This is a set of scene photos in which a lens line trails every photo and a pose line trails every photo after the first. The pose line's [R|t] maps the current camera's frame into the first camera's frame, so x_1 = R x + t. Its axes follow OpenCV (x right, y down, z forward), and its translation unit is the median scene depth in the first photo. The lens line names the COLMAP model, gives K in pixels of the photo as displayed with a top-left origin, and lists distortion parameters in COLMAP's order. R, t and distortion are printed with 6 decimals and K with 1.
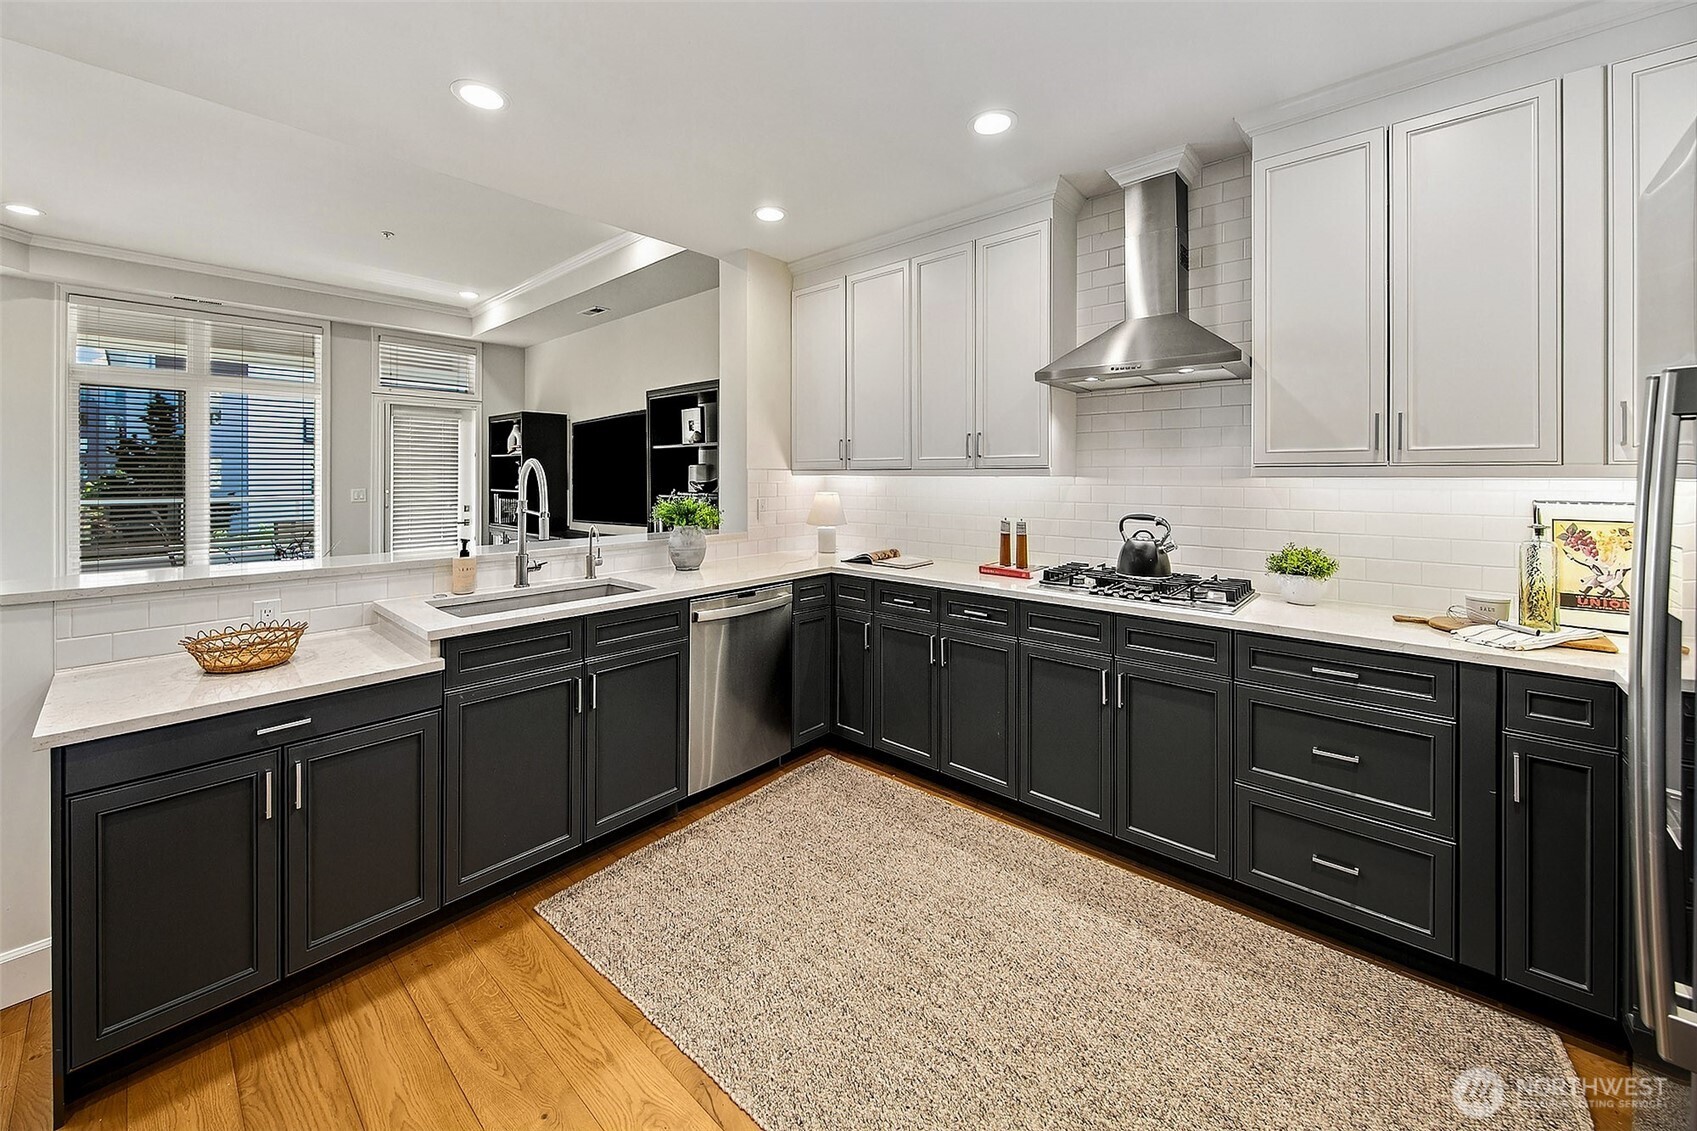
lens RADIAL K [[647.7, 0, 830.7], [0, 647.7, 475.4], [0, 0, 1]] dist [0.002076, 0.000128]
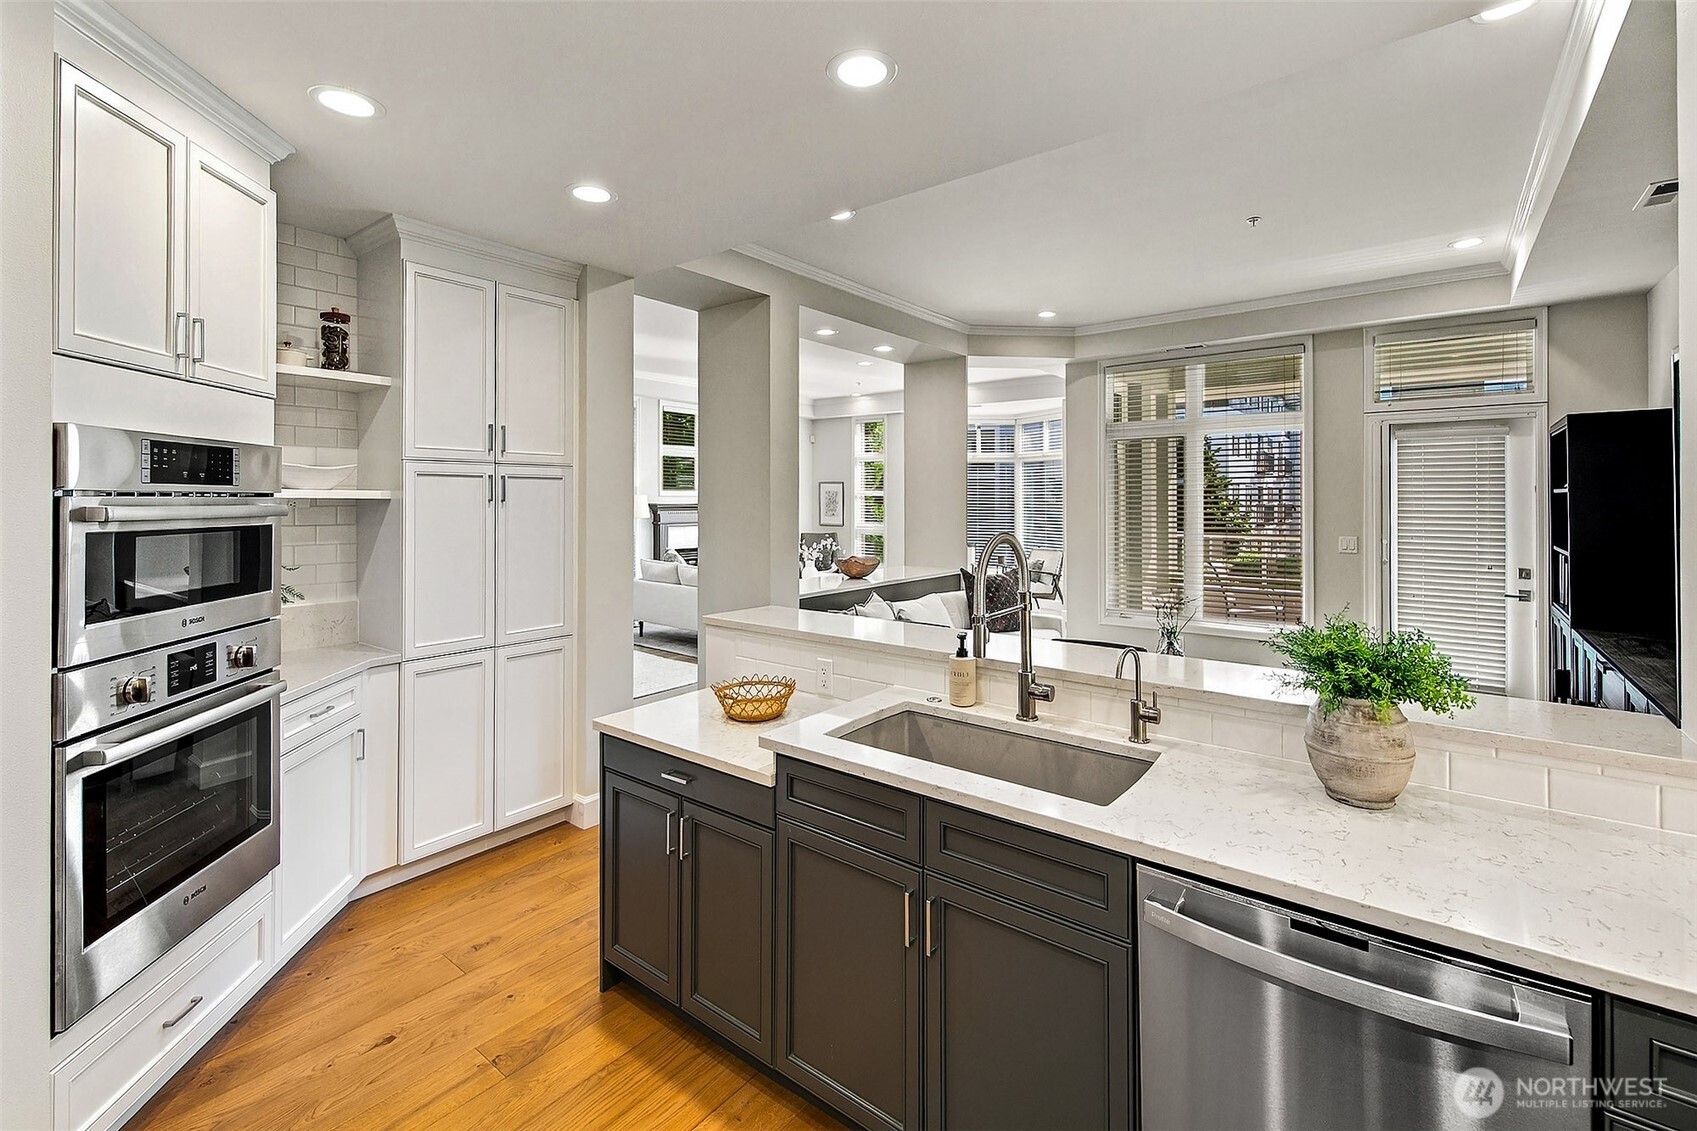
lens RADIAL K [[730.2, 0, 847.6], [0, 730.2, 502.7], [0, 0, 1]] dist [-0.001386, -0.000078]
pose [[0.076325, 0.001035, -0.997082, 0.223941], [-0.000295, 0.999999, 0.001016, -0.044437], [0.997083, 0.000217, 0.076326, 0.656191]]
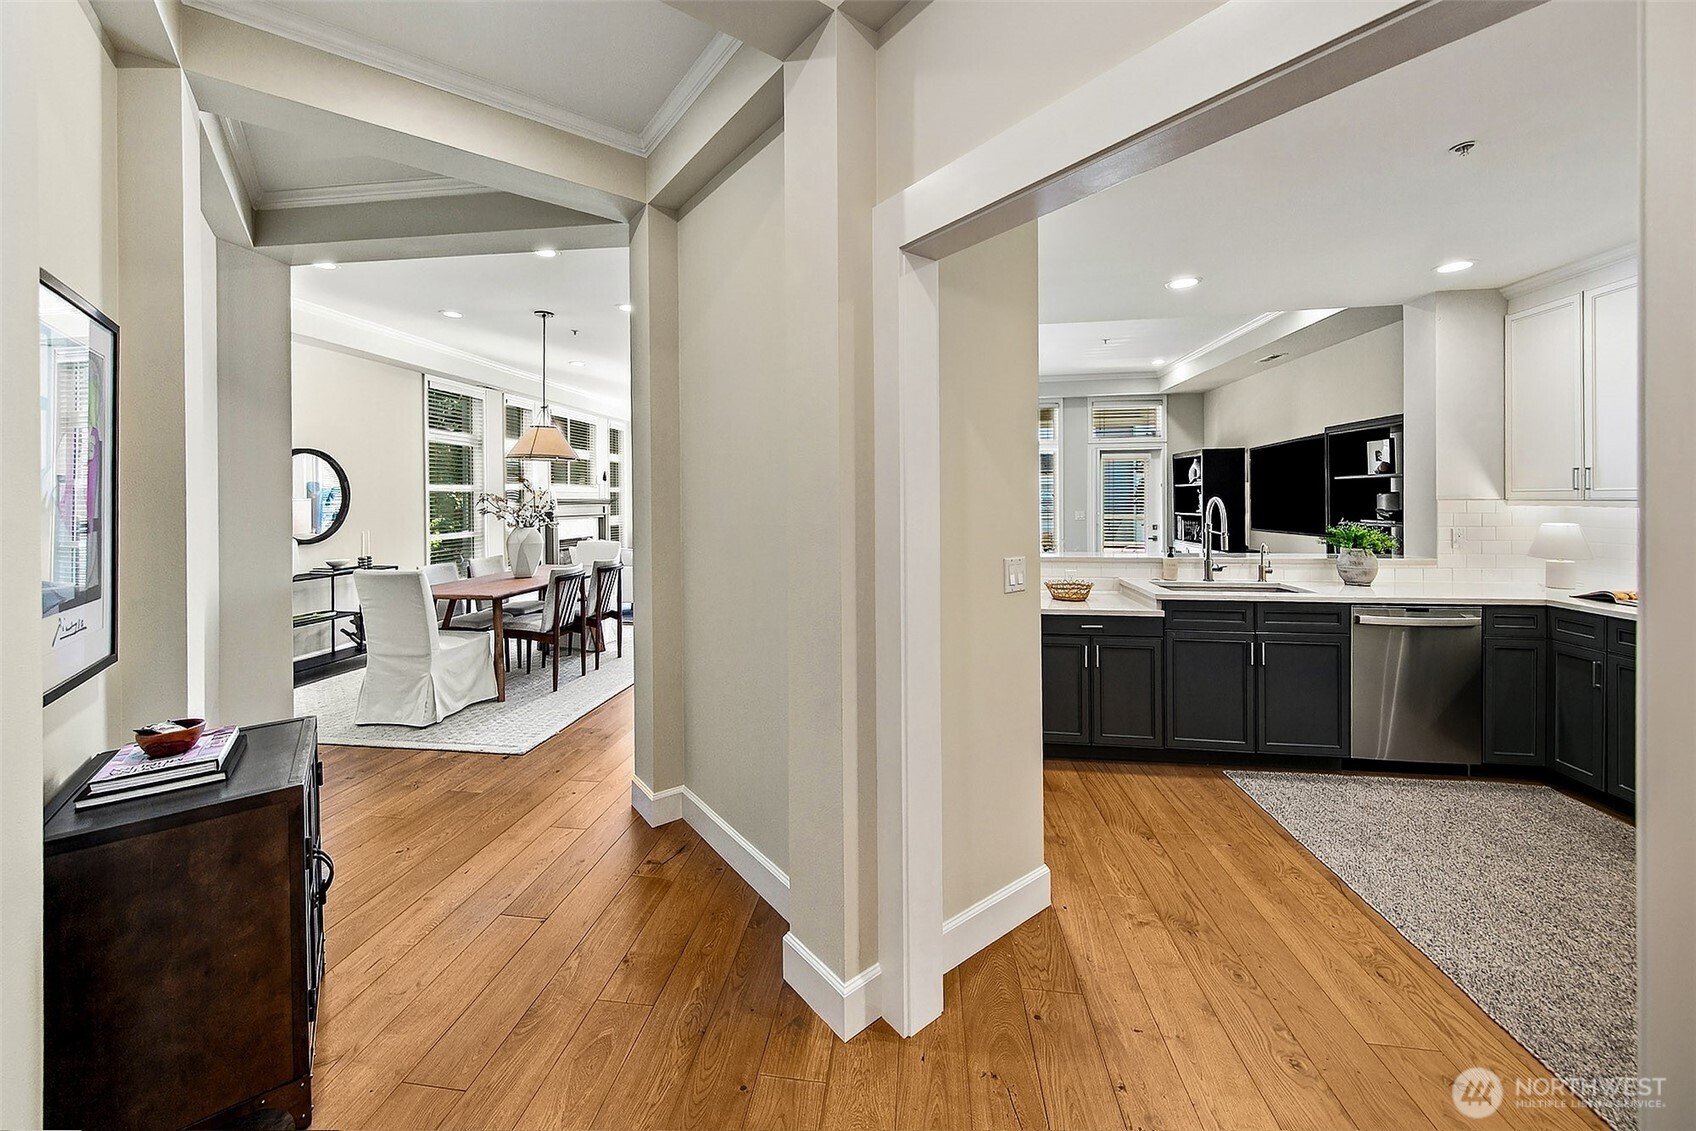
lens RADIAL K [[618.8, 0, 804.8], [0, 618.8, 501.2], [0, 0, 1]] dist [-0.000013, -0.000293]
pose [[0.532613, -0.003101, -0.846353, 0.209094], [0.010485, 0.999941, 0.002934, -0.024289], [0.846294, -0.010437, 0.532614, -0.483014]]
